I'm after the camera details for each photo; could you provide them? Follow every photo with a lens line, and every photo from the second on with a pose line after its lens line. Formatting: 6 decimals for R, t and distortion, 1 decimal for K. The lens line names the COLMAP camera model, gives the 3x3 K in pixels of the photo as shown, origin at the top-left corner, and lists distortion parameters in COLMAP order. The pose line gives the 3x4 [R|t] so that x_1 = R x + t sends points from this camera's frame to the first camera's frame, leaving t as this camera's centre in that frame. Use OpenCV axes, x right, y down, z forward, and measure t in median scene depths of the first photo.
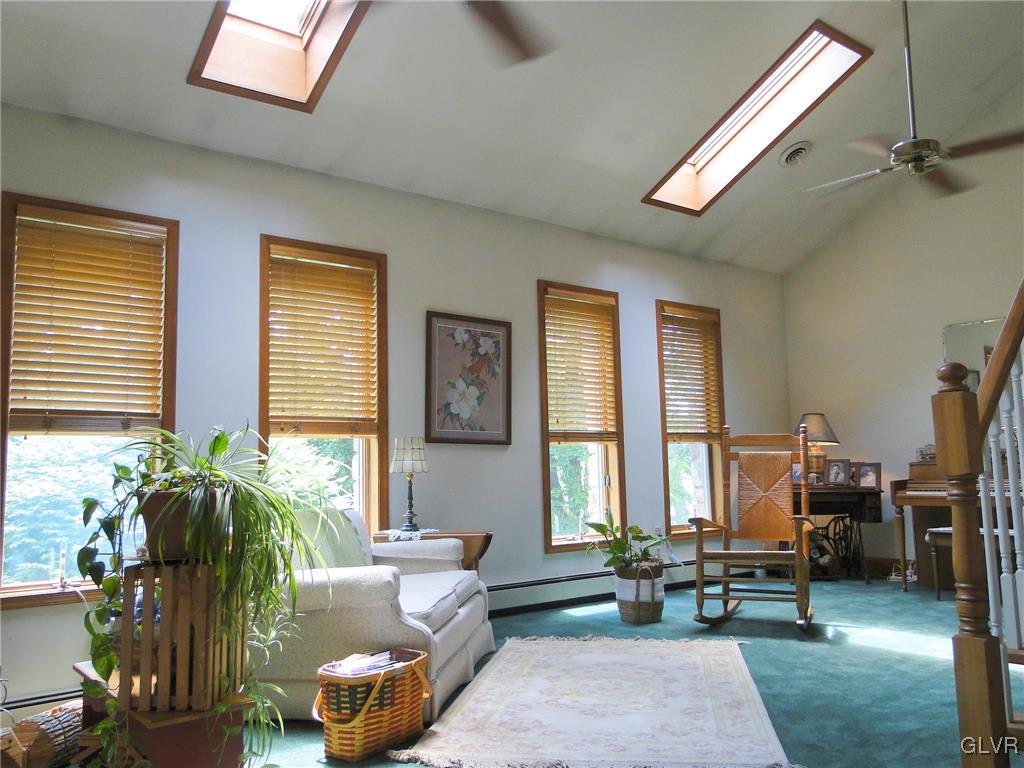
lens RADIAL K [[855.1, 0, 509.9], [0, 855.1, 375.1], [0, 0, 1]] dist [0.000203, -0.014524]
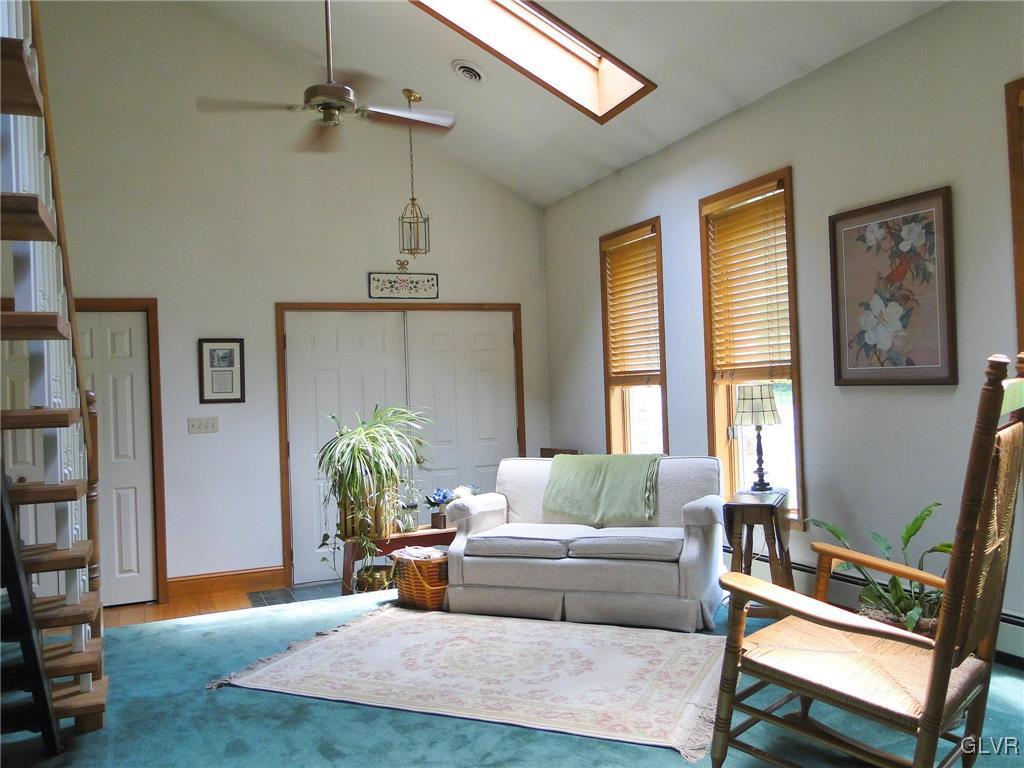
lens RADIAL K [[855.1, 0, 513.4], [0, 855.1, 384.6], [0, 0, 1]] dist [0.000203, -0.014524]
pose [[-0.283938, 0.020814, -0.958617, 0.713533], [0.148841, 0.988602, -0.022621, 0.049276], [0.947220, -0.149104, -0.283800, 0.900148]]
